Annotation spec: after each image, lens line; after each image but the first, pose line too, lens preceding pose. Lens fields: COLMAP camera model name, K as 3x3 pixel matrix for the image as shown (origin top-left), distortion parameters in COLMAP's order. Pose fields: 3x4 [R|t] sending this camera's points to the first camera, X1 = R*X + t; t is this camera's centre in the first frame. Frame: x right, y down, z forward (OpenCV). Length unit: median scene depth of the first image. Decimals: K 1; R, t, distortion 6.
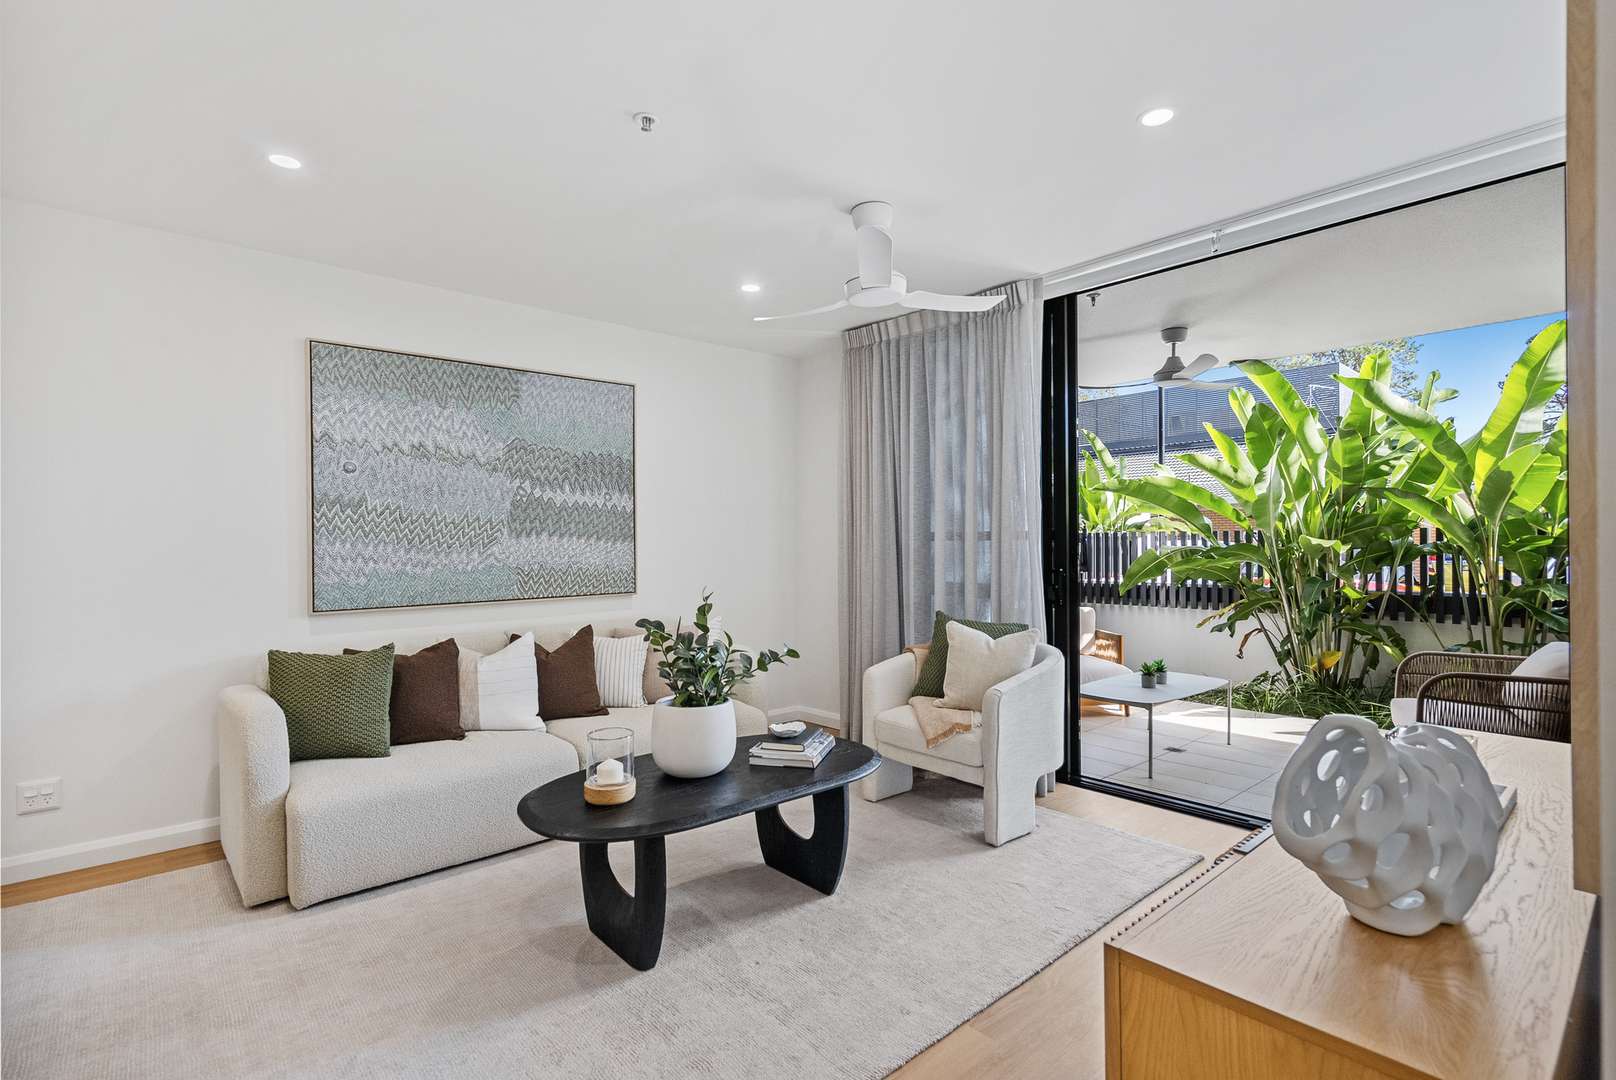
lens RADIAL K [[755.4, 0, 783.3], [0, 755.4, 551.6], [0, 0, 1]] dist [-0.000313, -0.000011]
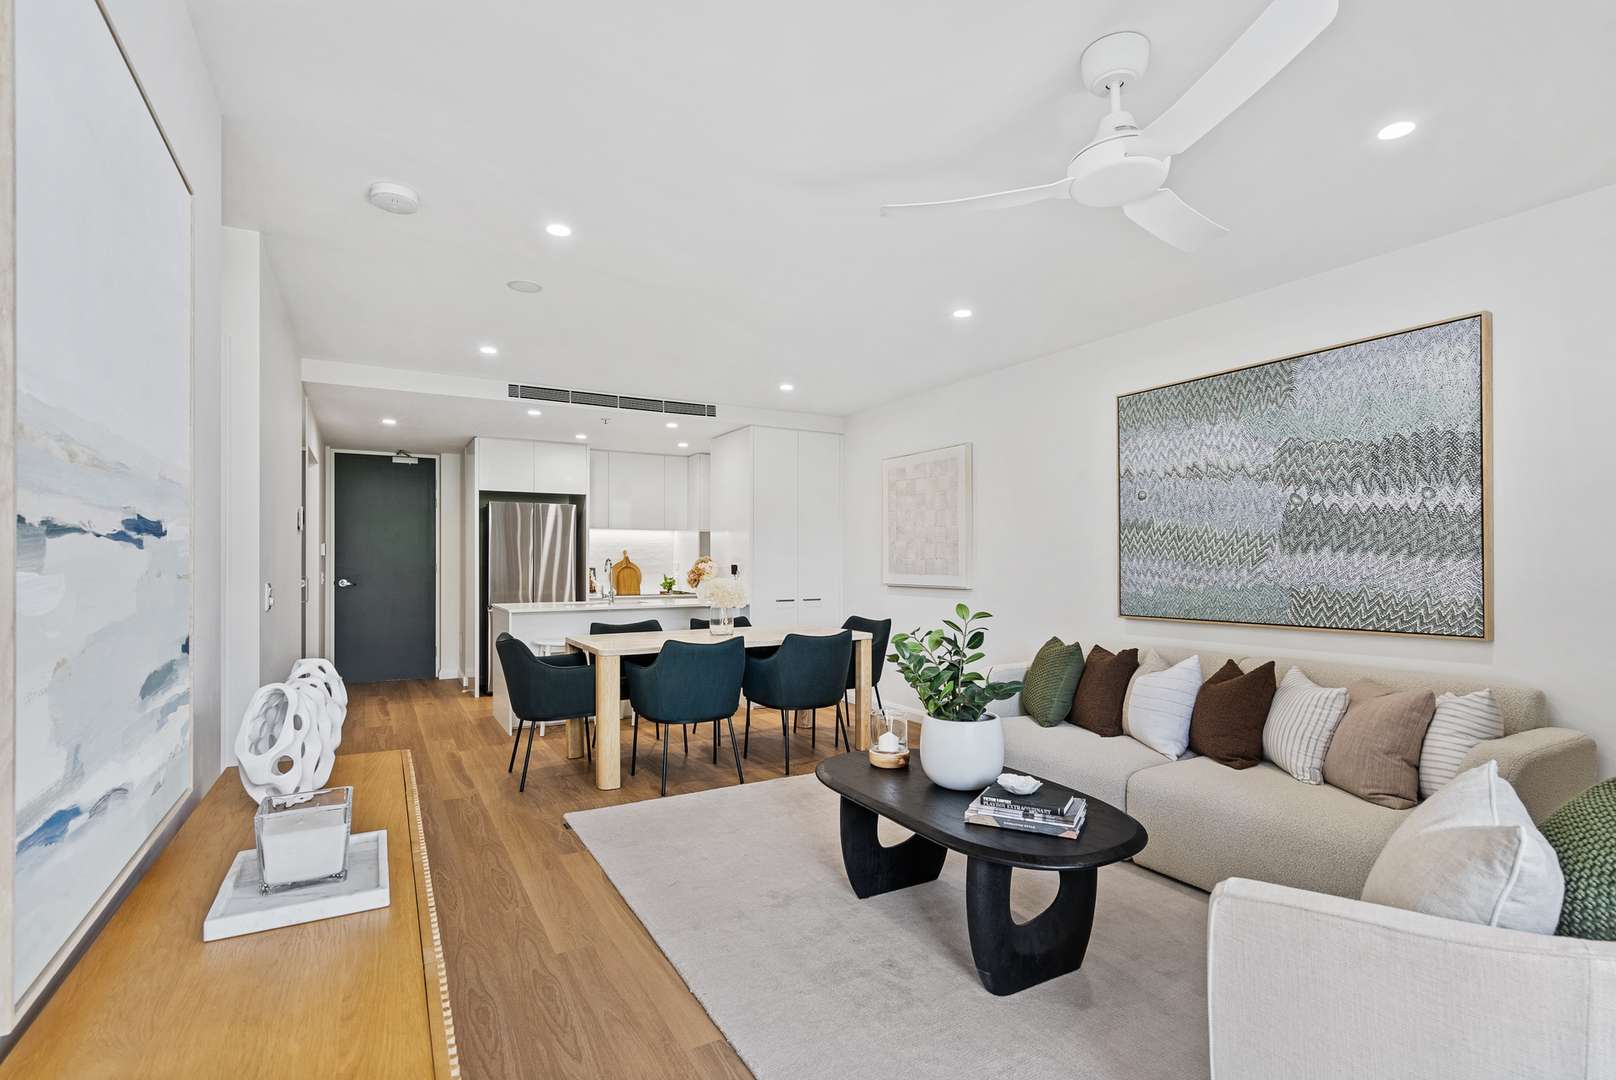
lens RADIAL K [[755.4, 0, 783.3], [0, 755.4, 551.6], [0, 0, 1]] dist [-0.000313, -0.000011]
pose [[-0.202894, -0.003812, -0.979193, 0.631940], [-0.005009, 0.999983, -0.002855, -0.016192], [0.979188, 0.004326, -0.202909, 0.634944]]
